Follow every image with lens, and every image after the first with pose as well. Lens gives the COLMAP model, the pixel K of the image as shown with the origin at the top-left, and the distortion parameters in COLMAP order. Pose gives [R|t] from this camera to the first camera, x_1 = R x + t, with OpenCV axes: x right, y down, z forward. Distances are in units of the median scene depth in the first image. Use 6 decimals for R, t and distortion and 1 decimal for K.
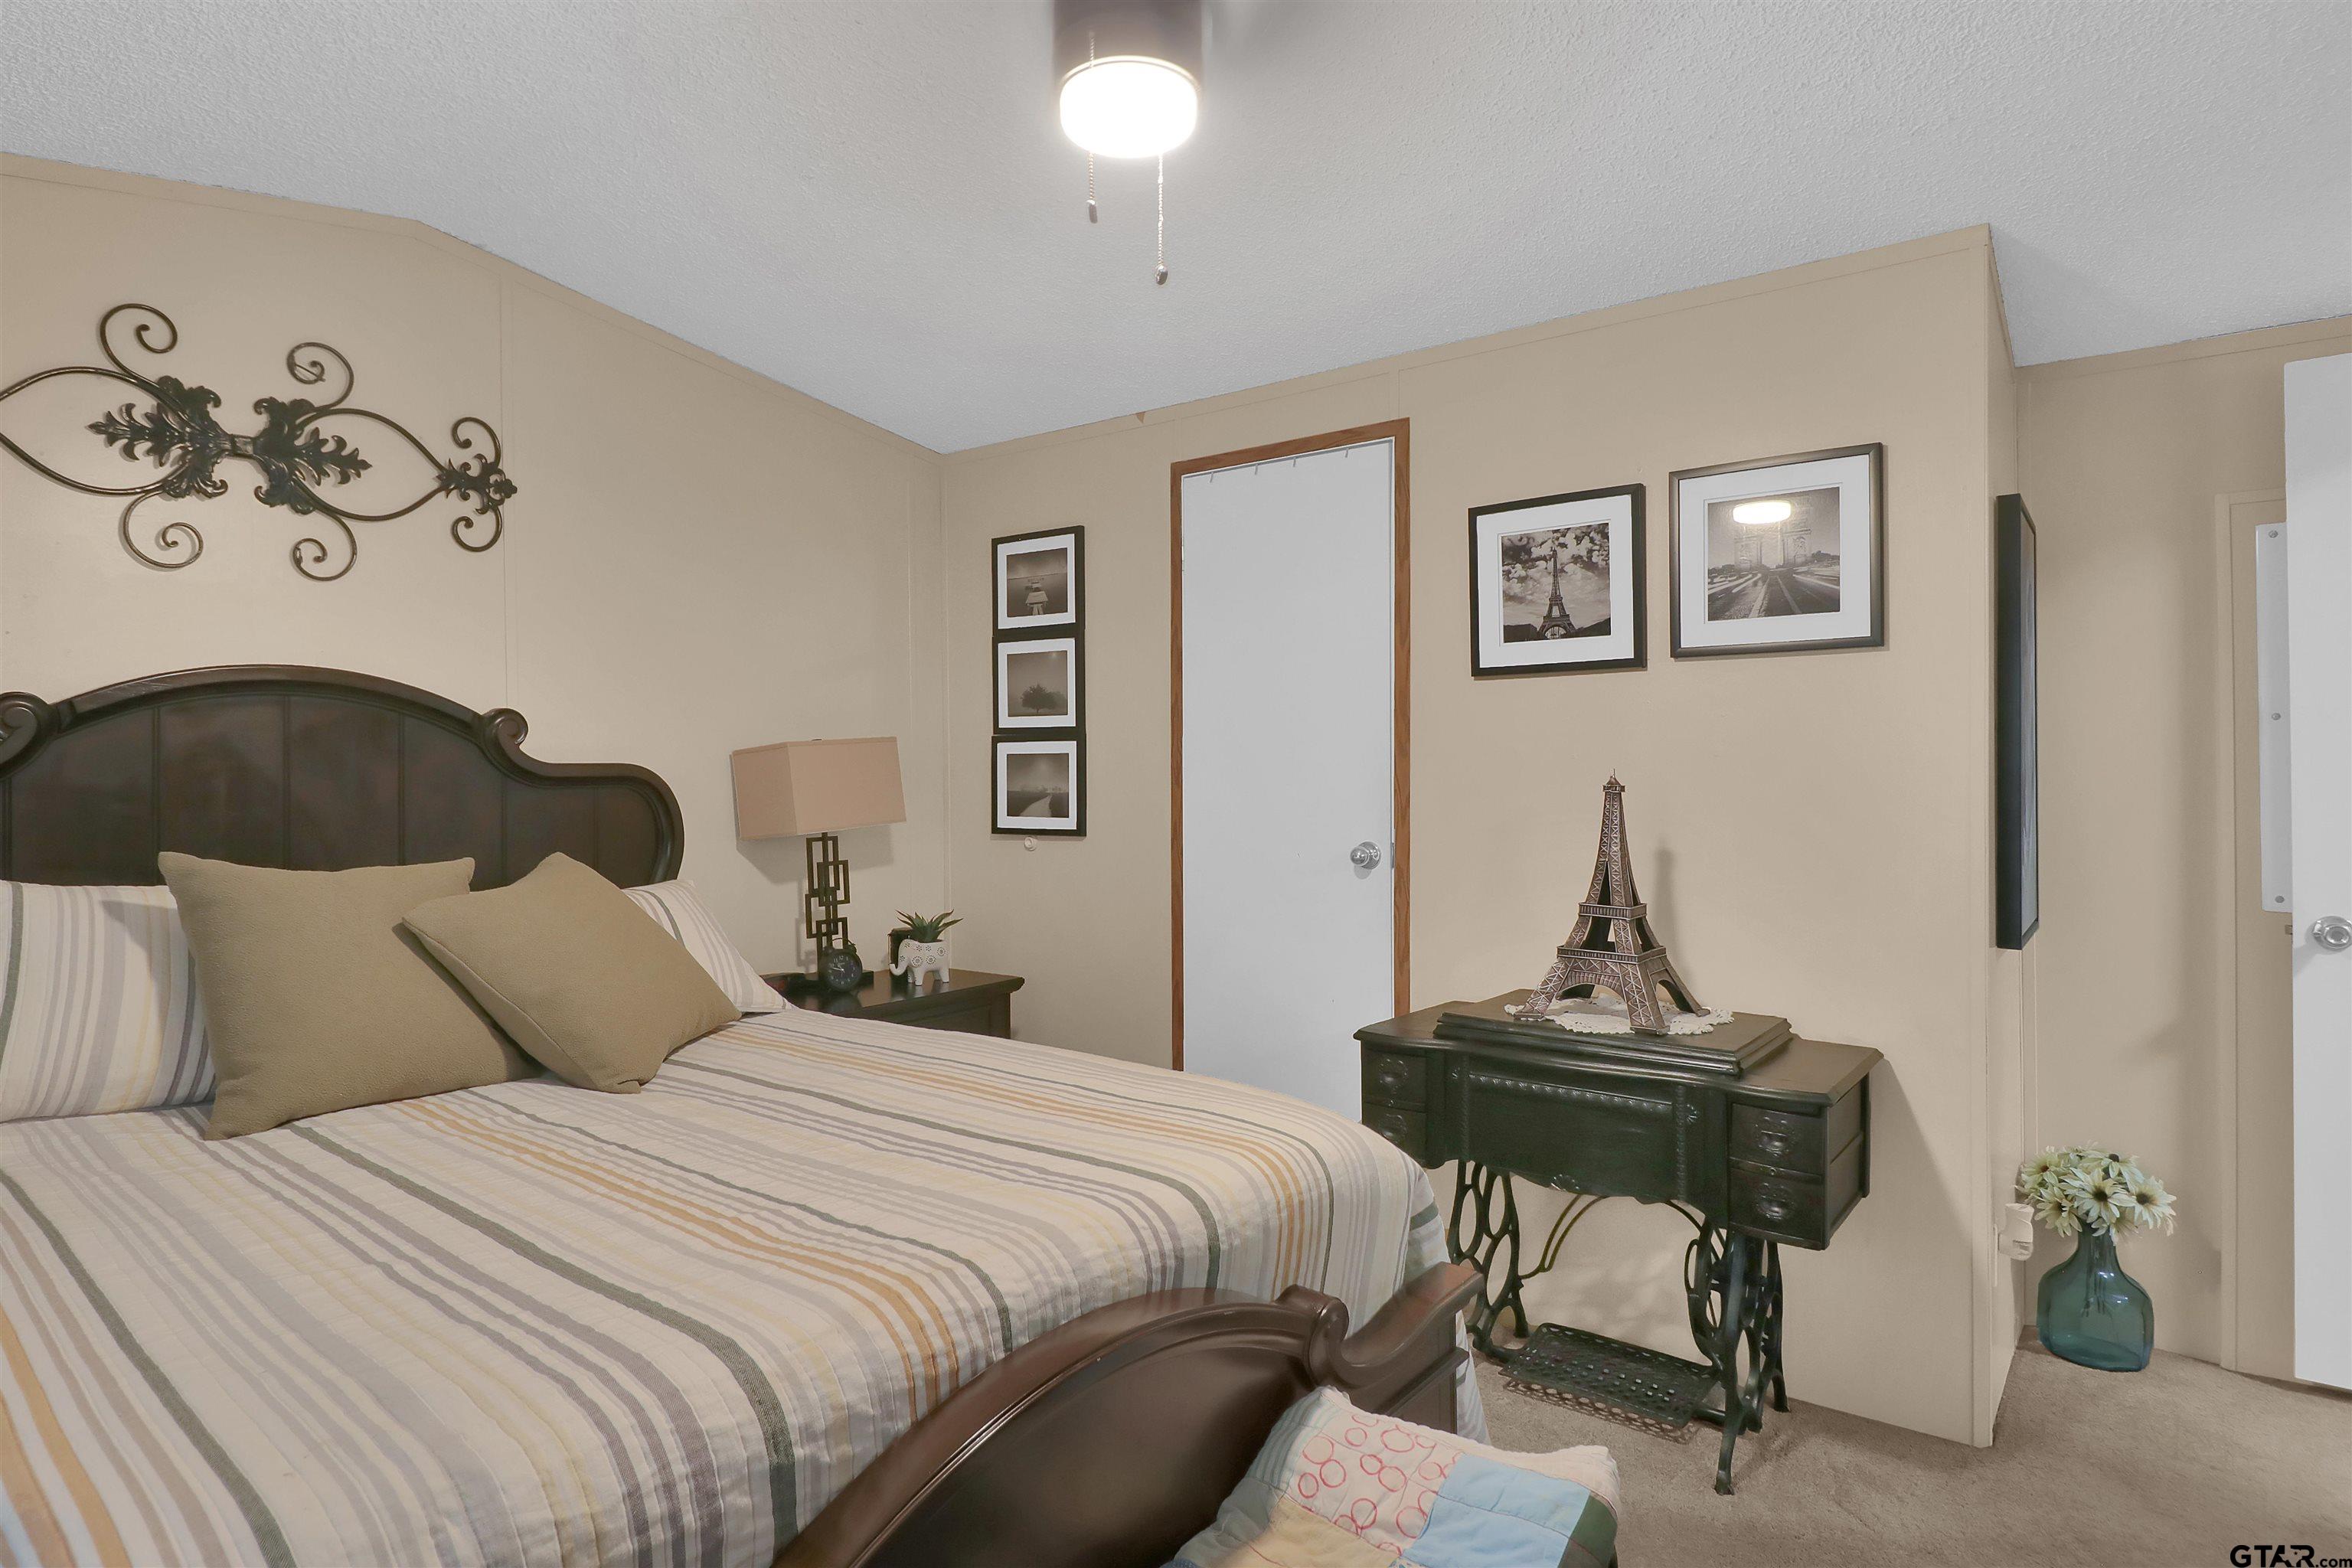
lens RADIAL K [[1289.3, 0, 1161.2], [0, 1289.3, 758.1], [0, 0, 1]] dist [-0.002582, -0.001343]
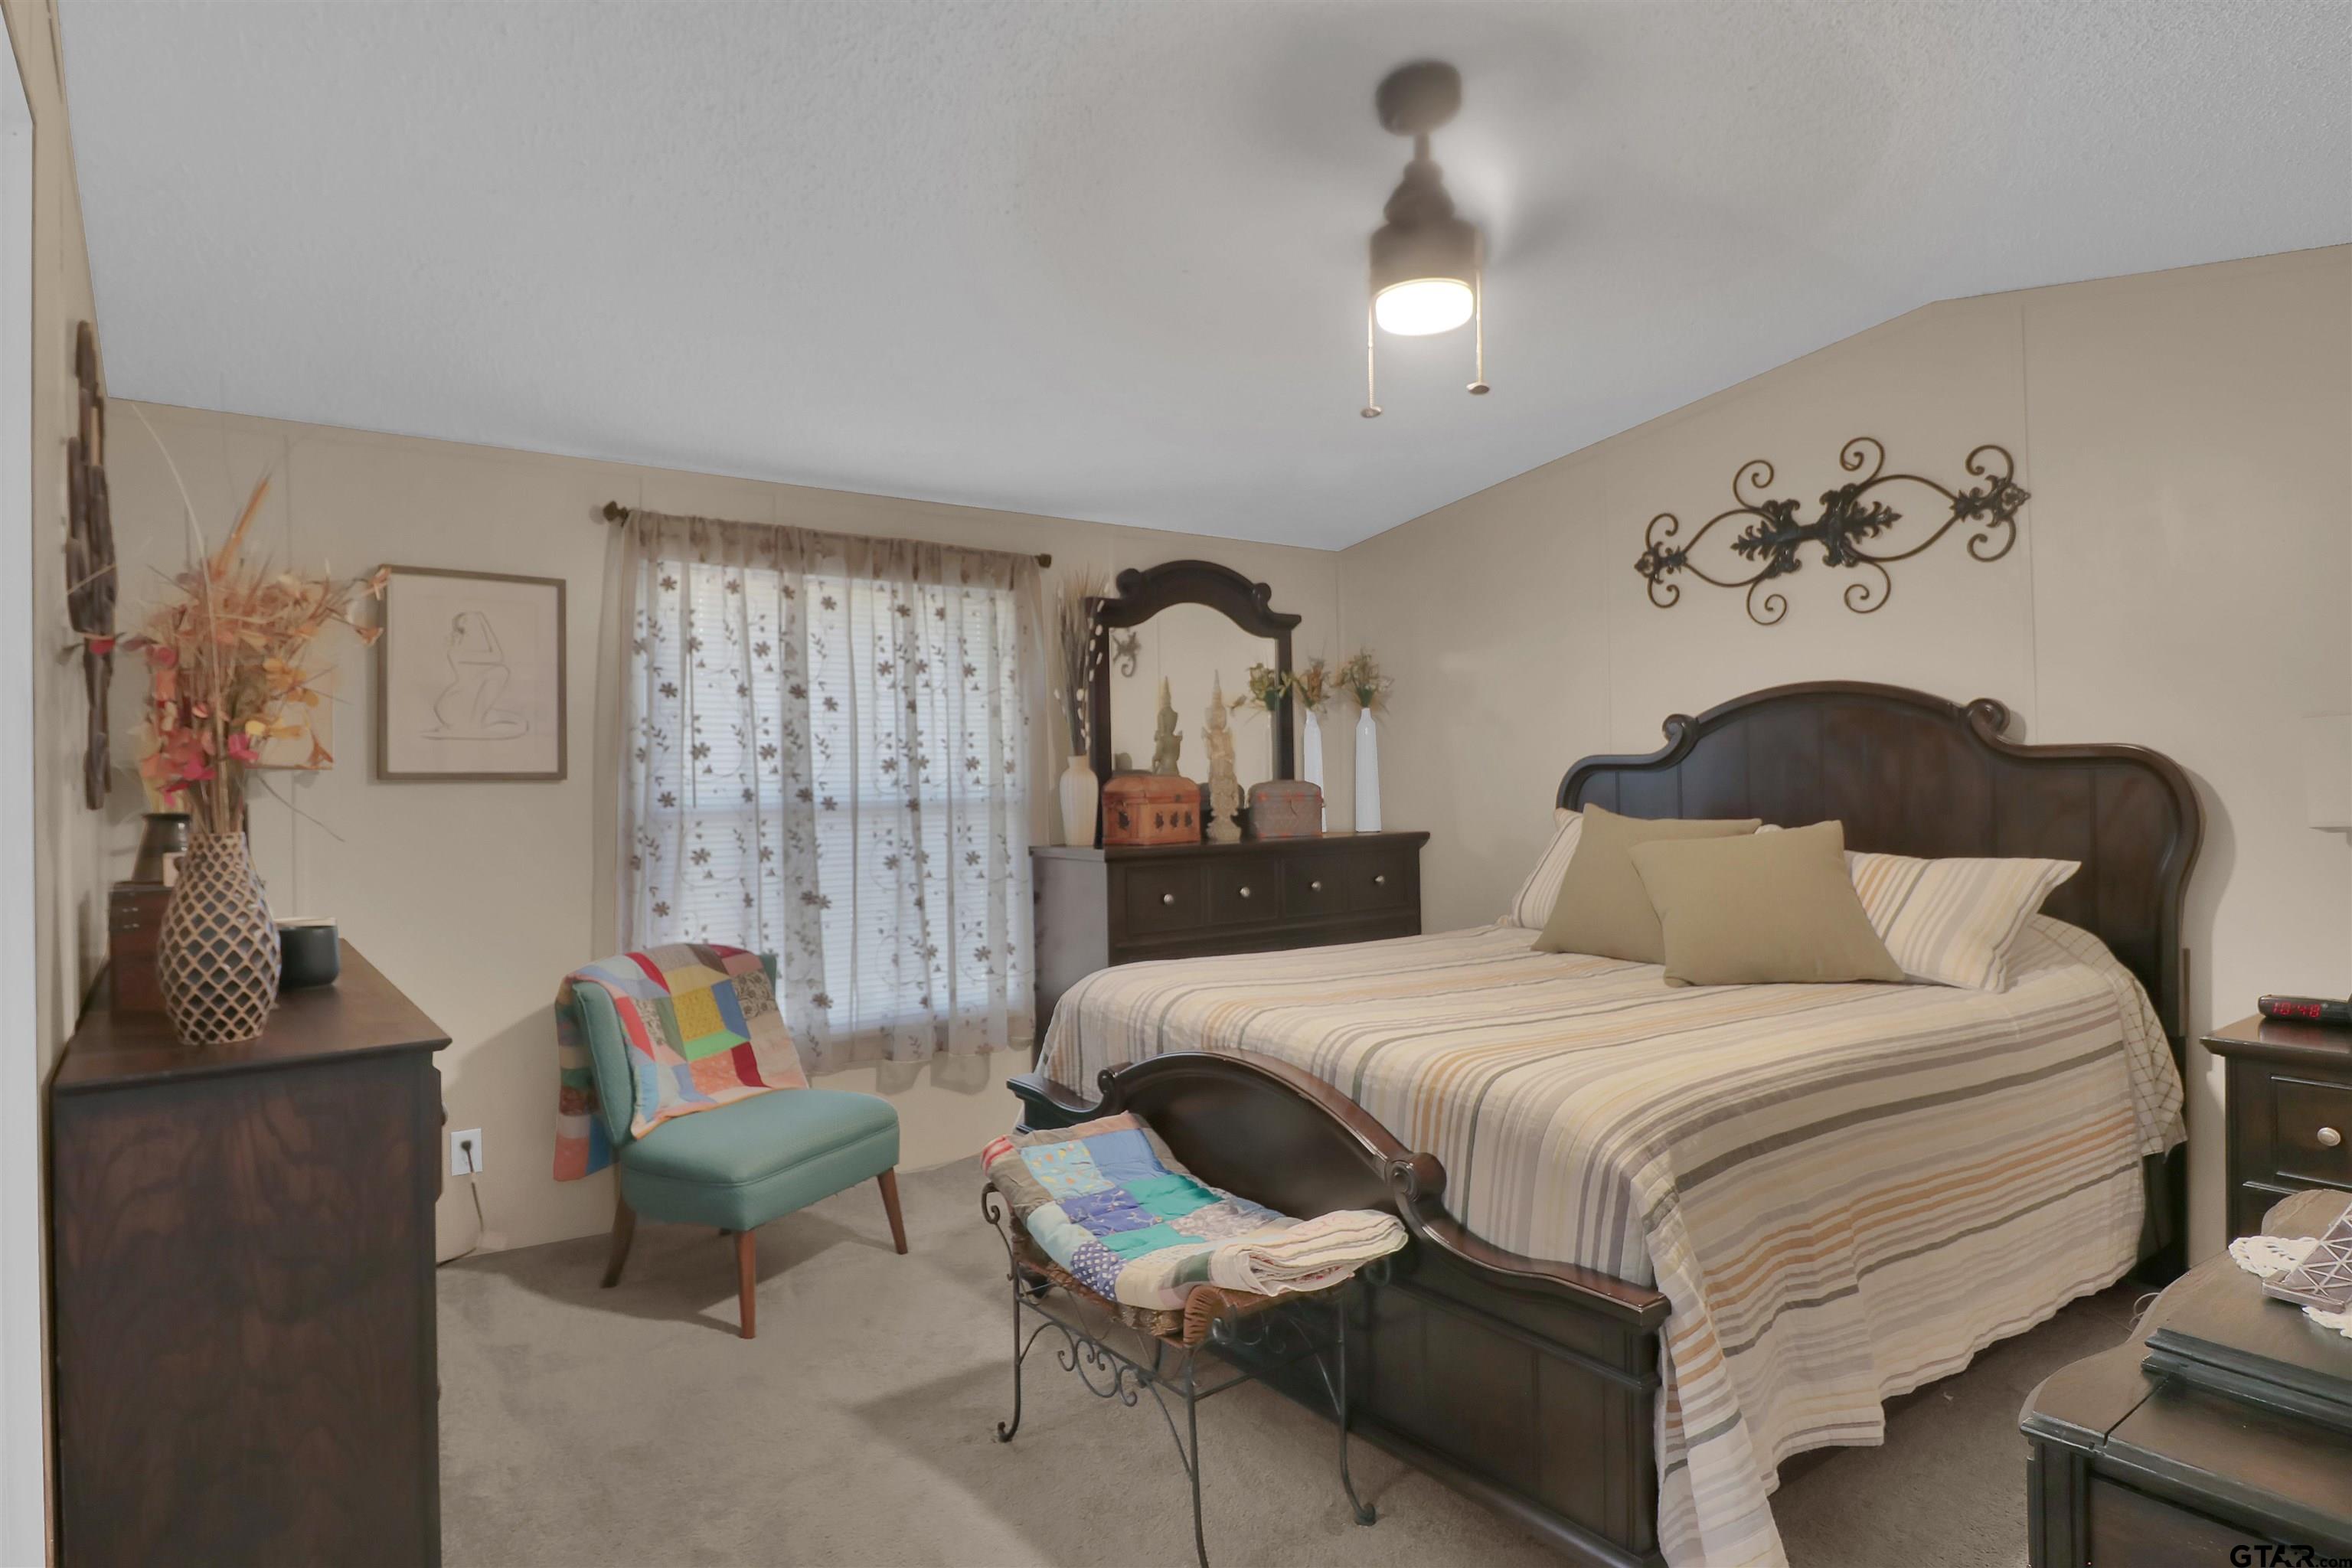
lens RADIAL K [[1289.3, 0, 1161.2], [0, 1289.3, 758.1], [0, 0, 1]] dist [-0.002582, -0.001343]
pose [[-0.276804, -0.007622, -0.960896, 0.845108], [0.014592, 0.999820, -0.012134, 0.018426], [0.960816, -0.017381, -0.276643, 0.672029]]
